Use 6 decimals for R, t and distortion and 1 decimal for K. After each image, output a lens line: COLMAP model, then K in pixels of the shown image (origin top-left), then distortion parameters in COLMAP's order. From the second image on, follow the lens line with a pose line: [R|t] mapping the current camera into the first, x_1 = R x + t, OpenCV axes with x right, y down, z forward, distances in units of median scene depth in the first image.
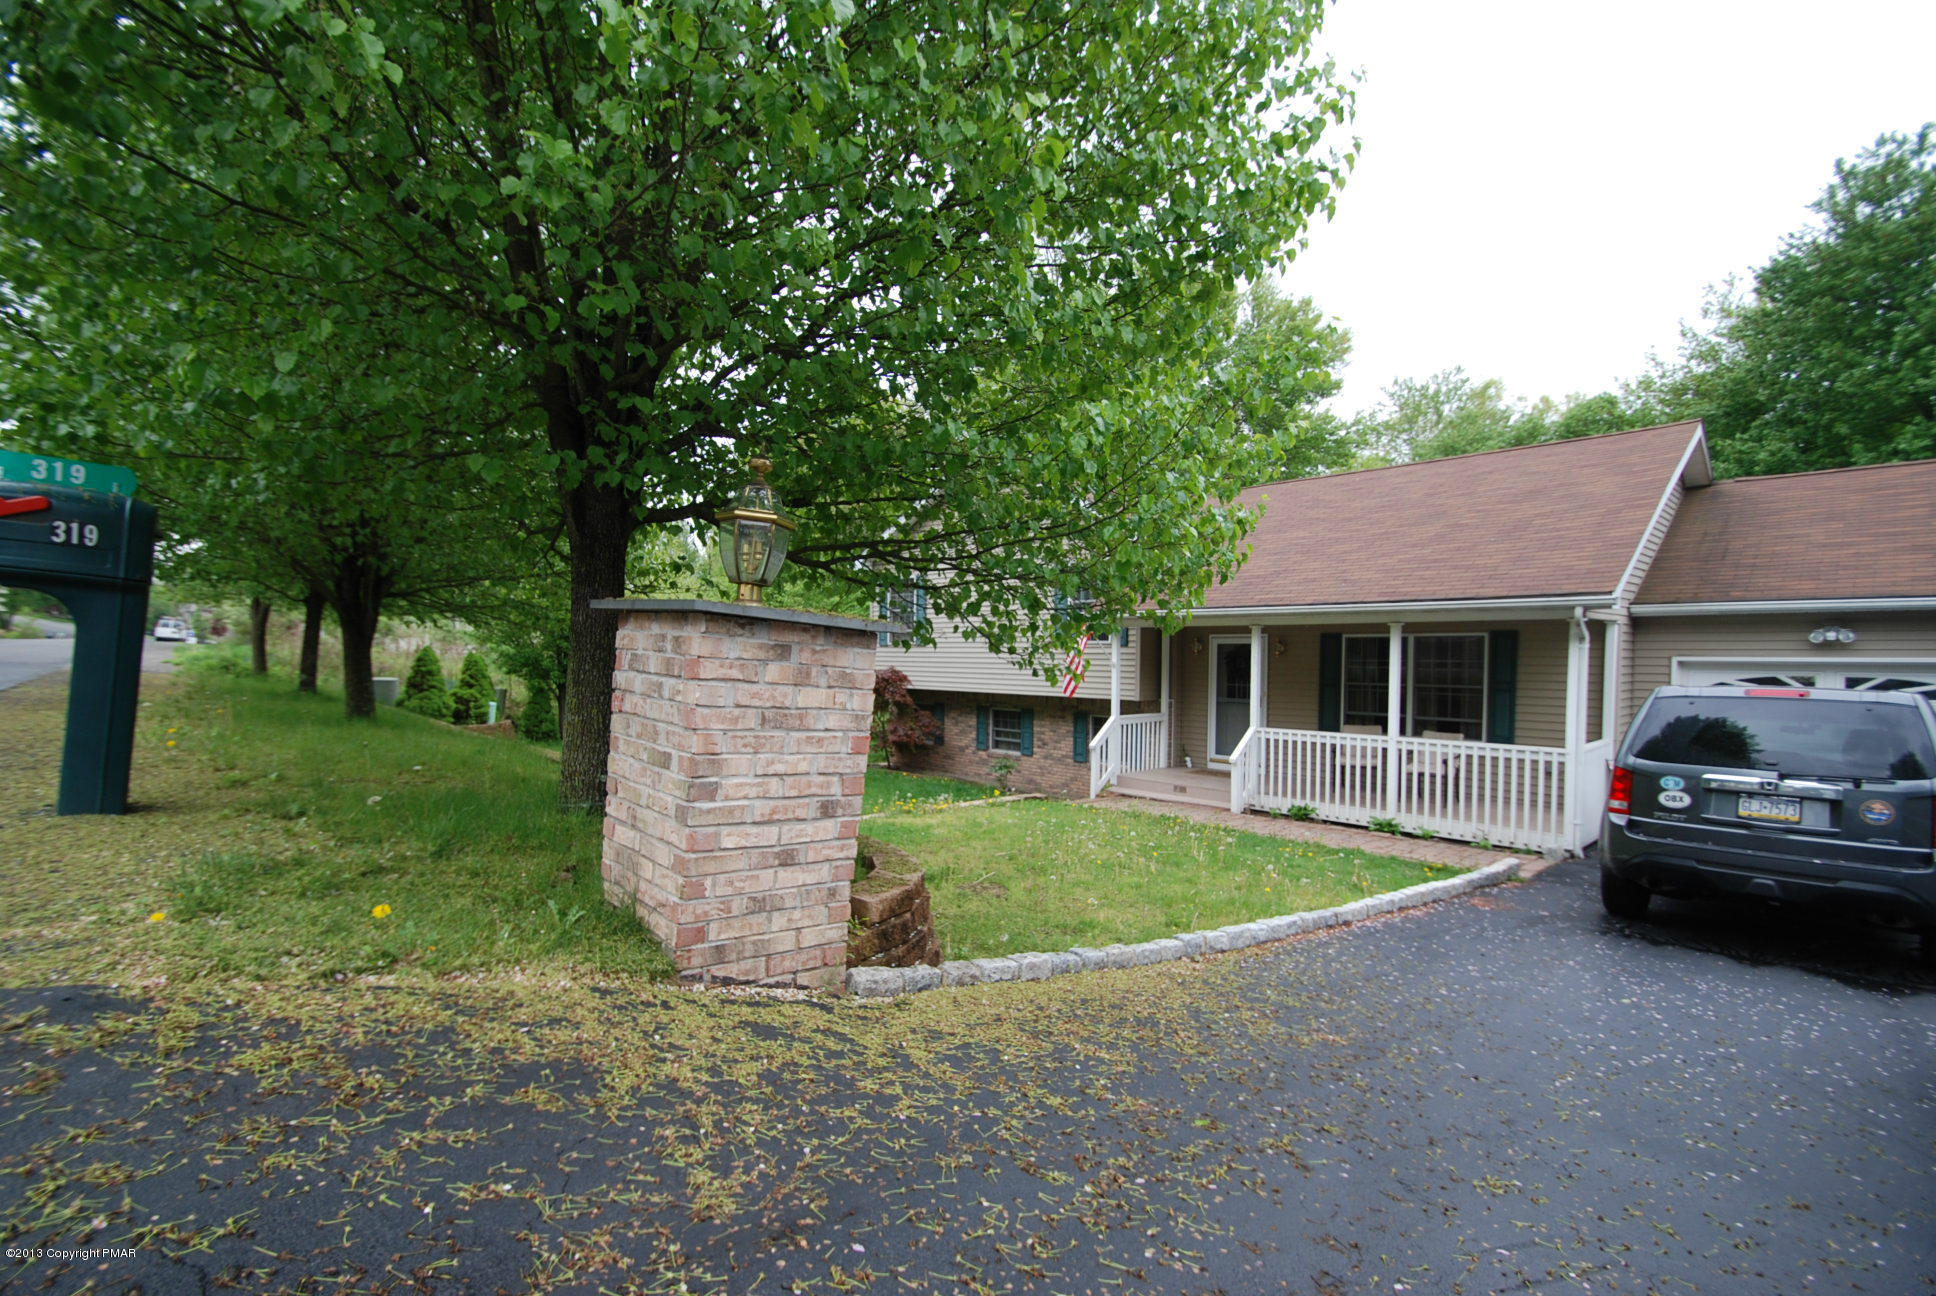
lens RADIAL K [[856.6, 0, 973.2], [0, 856.6, 656.7], [0, 0, 1]] dist [-0.026782, -0.002920]
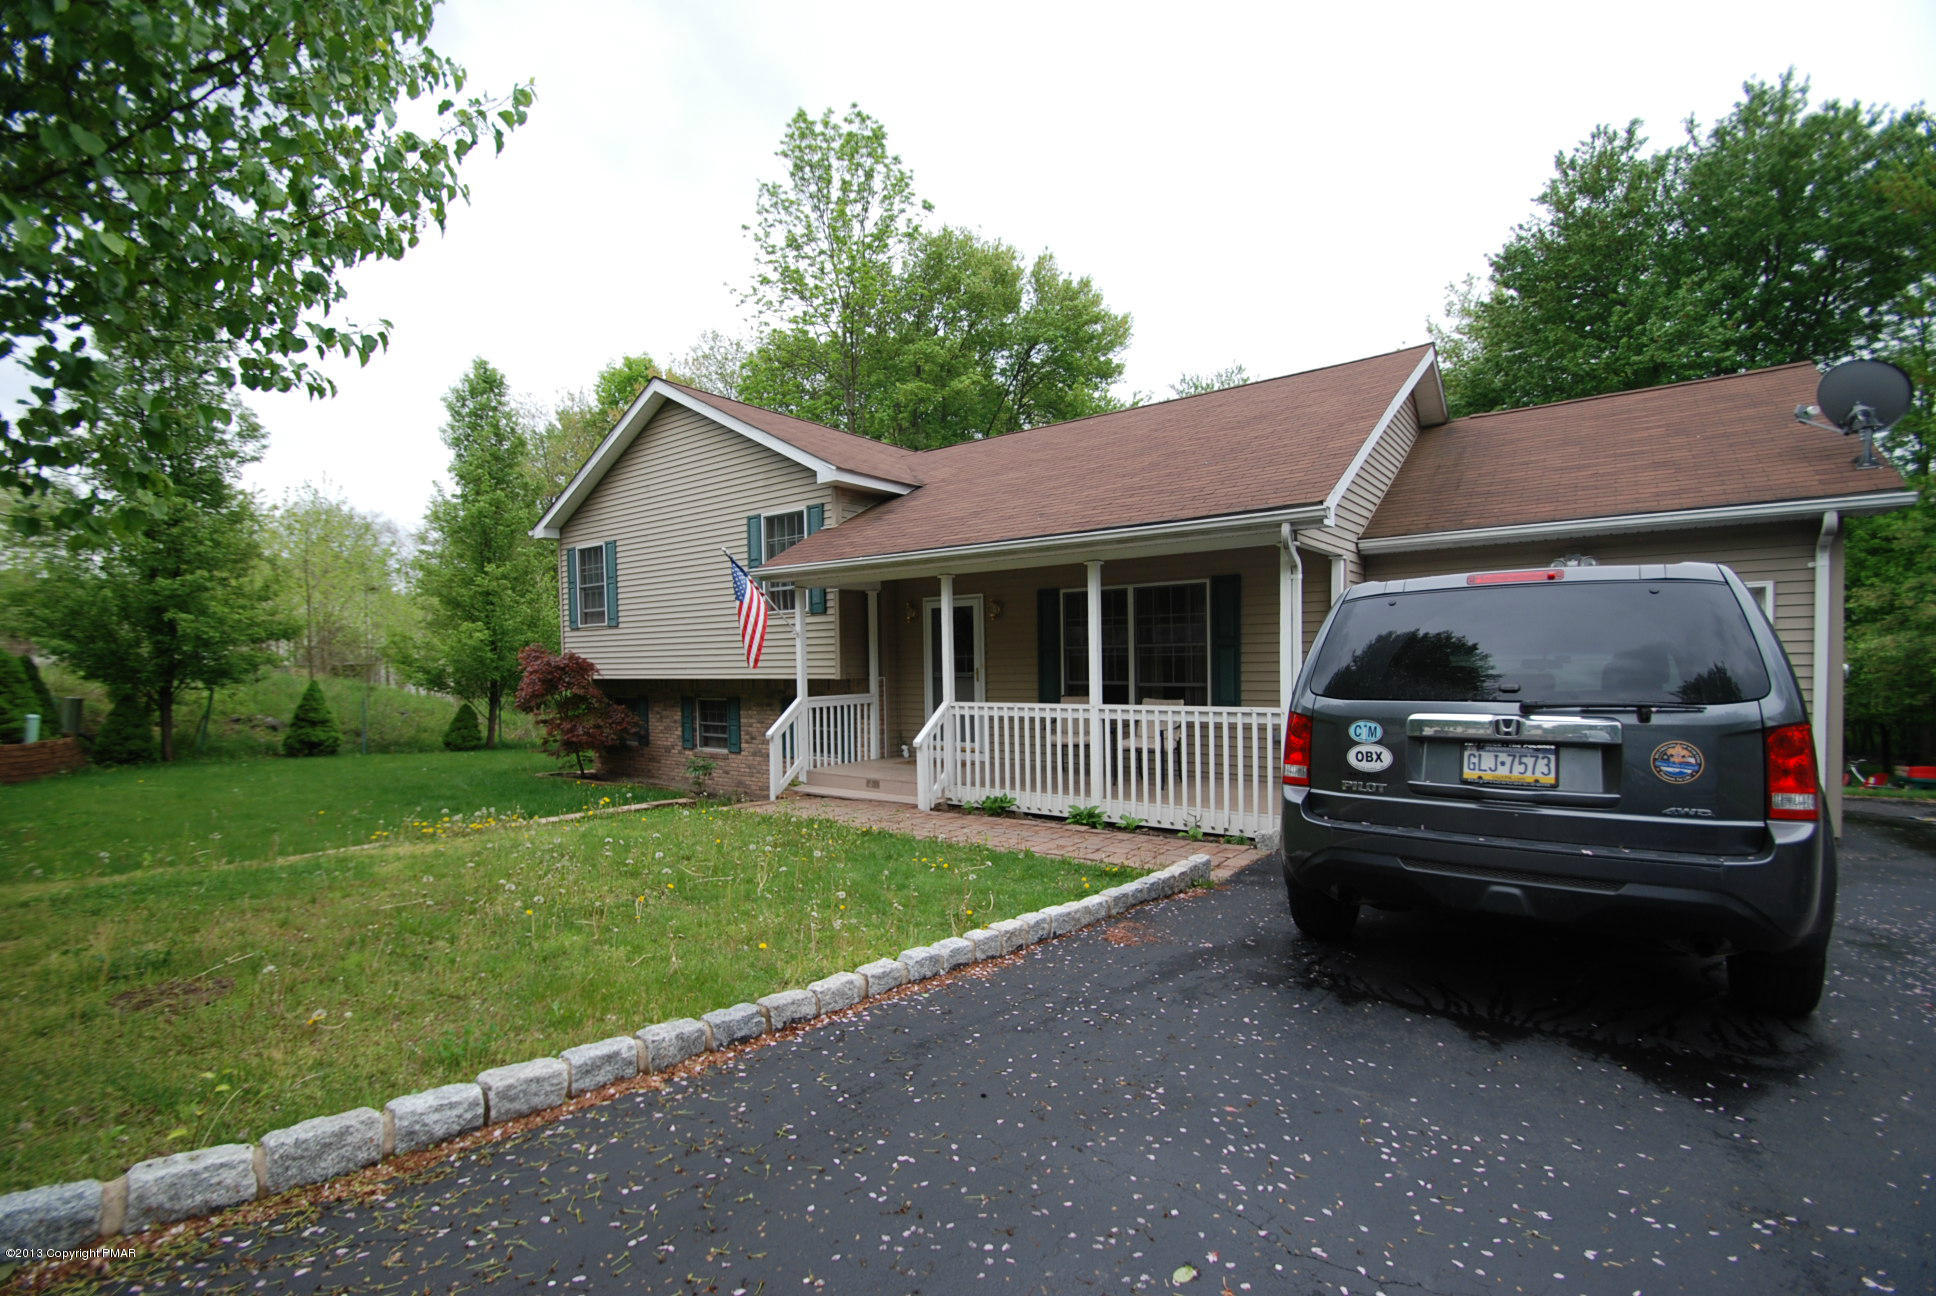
lens RADIAL K [[856.6, 0, 957.4], [0, 856.6, 654.9], [0, 0, 1]] dist [-0.026782, -0.002920]
pose [[0.982983, -0.026514, 0.181773, 0.207503], [0.027235, 0.999628, -0.001474, 0.042296], [-0.181666, 0.006400, 0.983339, 0.214852]]
